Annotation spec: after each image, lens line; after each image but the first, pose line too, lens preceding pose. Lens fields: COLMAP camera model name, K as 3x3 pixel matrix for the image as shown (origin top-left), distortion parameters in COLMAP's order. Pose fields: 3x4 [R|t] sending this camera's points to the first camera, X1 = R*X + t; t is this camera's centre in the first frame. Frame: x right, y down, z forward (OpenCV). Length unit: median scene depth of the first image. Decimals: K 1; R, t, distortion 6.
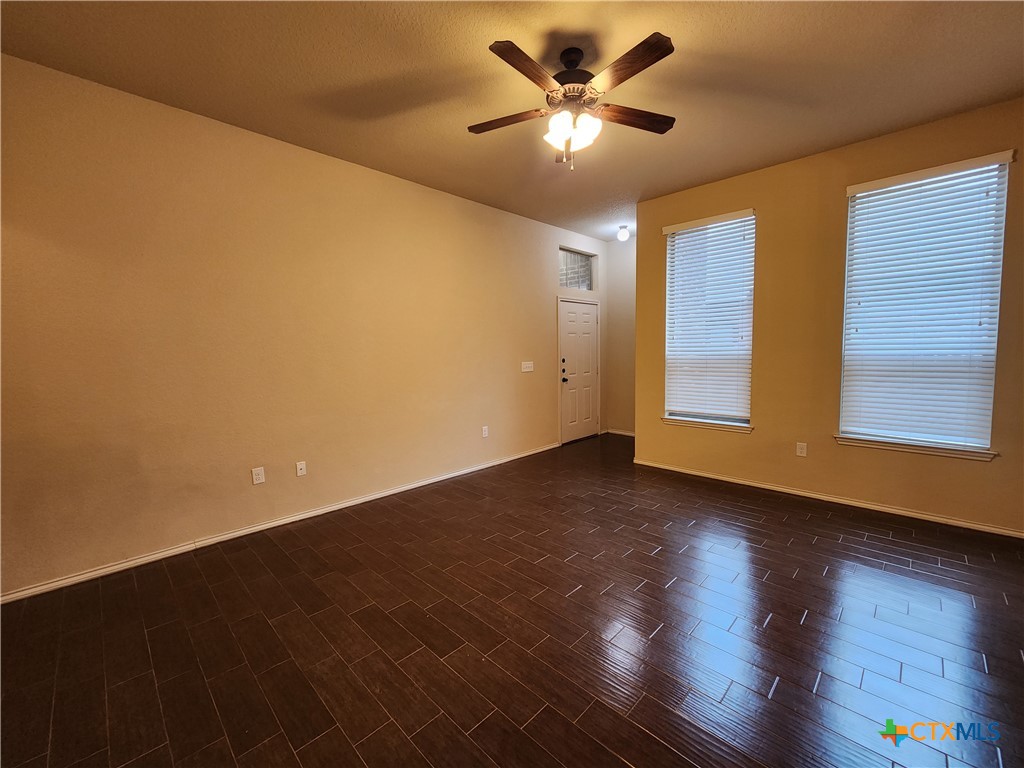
lens RADIAL K [[417.0, 0, 520.0], [0, 417.0, 378.7], [0, 0, 1]] dist [0.006008, -0.003966]
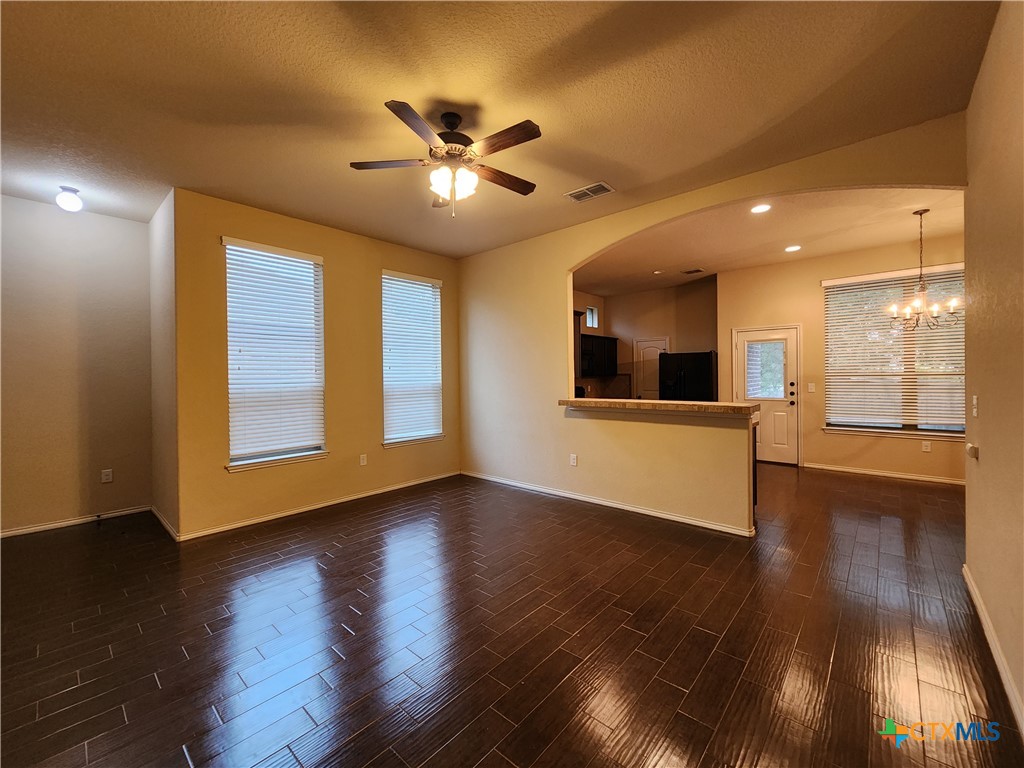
lens RADIAL K [[417.0, 0, 520.0], [0, 417.0, 378.7], [0, 0, 1]] dist [0.006008, -0.003966]
pose [[-0.056079, 0.005832, 0.998409, -0.629797], [0.077130, 0.997020, -0.001492, -0.039627], [-0.995443, 0.076923, -0.056362, 0.577953]]
